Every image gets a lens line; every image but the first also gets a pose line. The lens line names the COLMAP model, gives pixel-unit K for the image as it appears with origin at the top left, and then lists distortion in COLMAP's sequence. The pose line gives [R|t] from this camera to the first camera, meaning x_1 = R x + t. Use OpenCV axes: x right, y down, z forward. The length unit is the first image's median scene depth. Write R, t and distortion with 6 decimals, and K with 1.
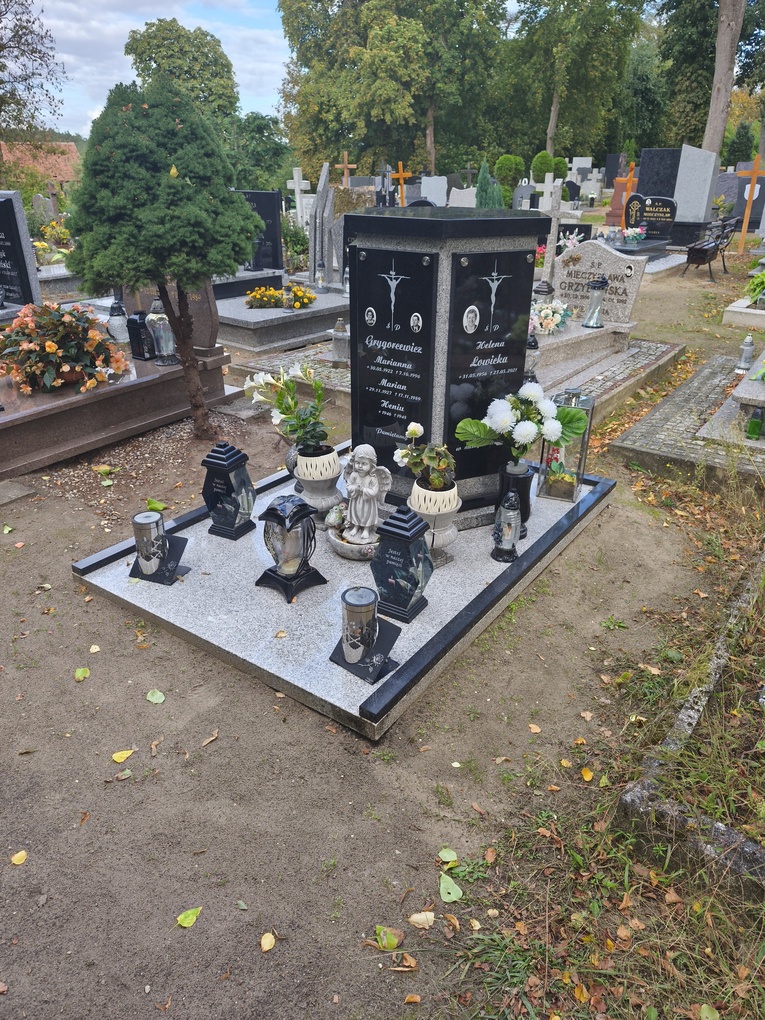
lens RADIAL K [[694.9, 0, 384.8], [0, 694.9, 513.4], [0, 0, 1]] dist [0.028312, -0.043190]
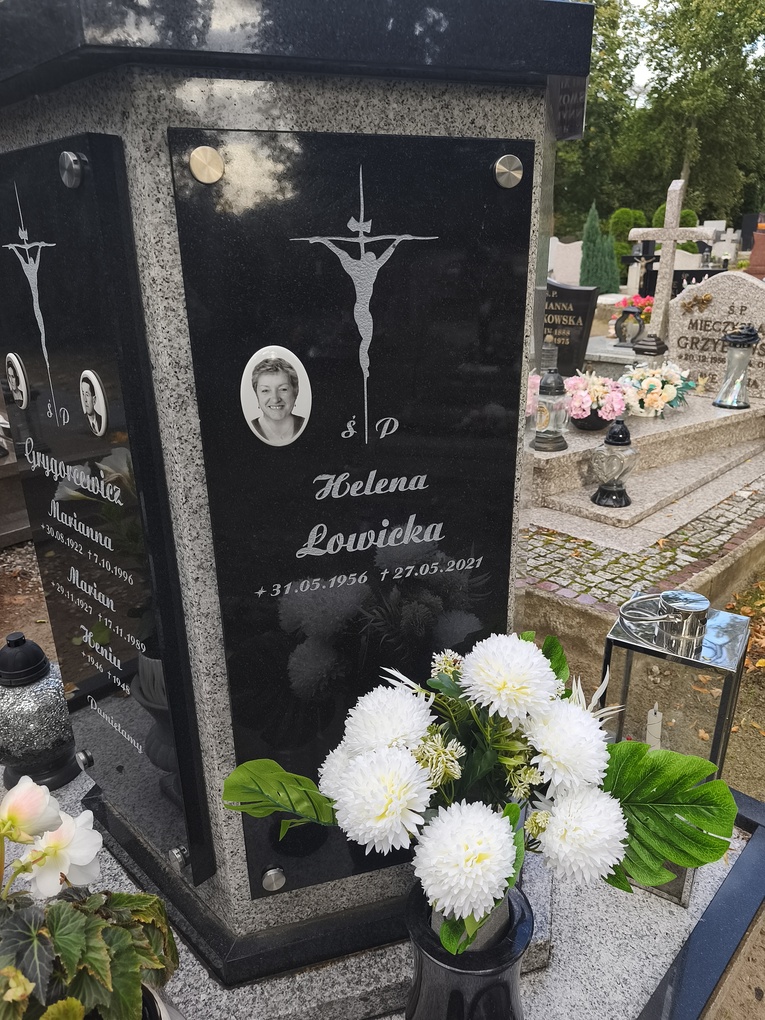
lens RADIAL K [[701.9, 0, 385.5], [0, 701.9, 516.2], [0, 0, 1]] dist [0.003598, -0.025468]
pose [[0.986467, 0.043512, -0.158081, 0.105947], [-0.057689, 0.994604, -0.086227, -0.107298], [0.153476, 0.094180, 0.983654, 0.377609]]
